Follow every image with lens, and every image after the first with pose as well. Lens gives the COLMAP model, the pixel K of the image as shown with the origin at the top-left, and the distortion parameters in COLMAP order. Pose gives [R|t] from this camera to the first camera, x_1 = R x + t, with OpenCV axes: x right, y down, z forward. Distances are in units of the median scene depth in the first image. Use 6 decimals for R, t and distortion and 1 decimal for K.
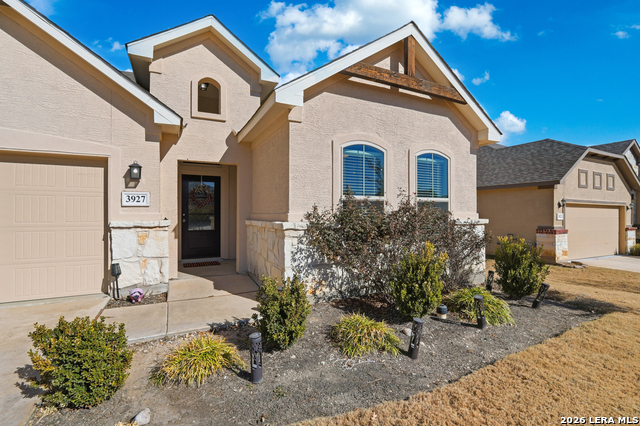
lens RADIAL K [[298.2, 0, 323.1], [0, 298.2, 213.5], [0, 0, 1]] dist [-0.011092, 0.002509]
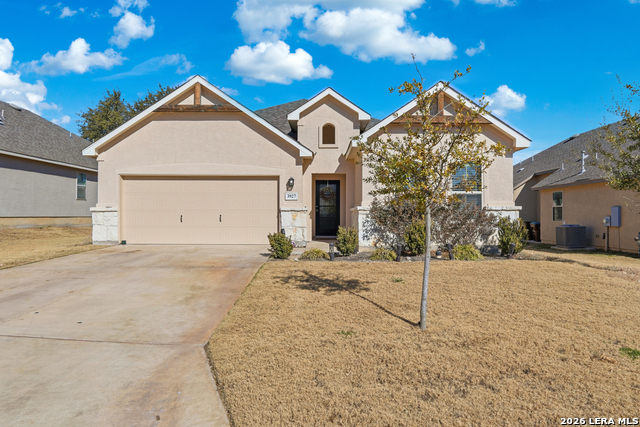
lens RADIAL K [[386.1, 0, 319.5], [0, 386.1, 214.8], [0, 0, 1]] dist [0.005783, 0.000265]
pose [[0.893380, 0.000352, -0.449302, 0.634863], [-0.001434, 0.999997, -0.002068, 0.073975], [0.449300, 0.002492, 0.893377, -1.116578]]
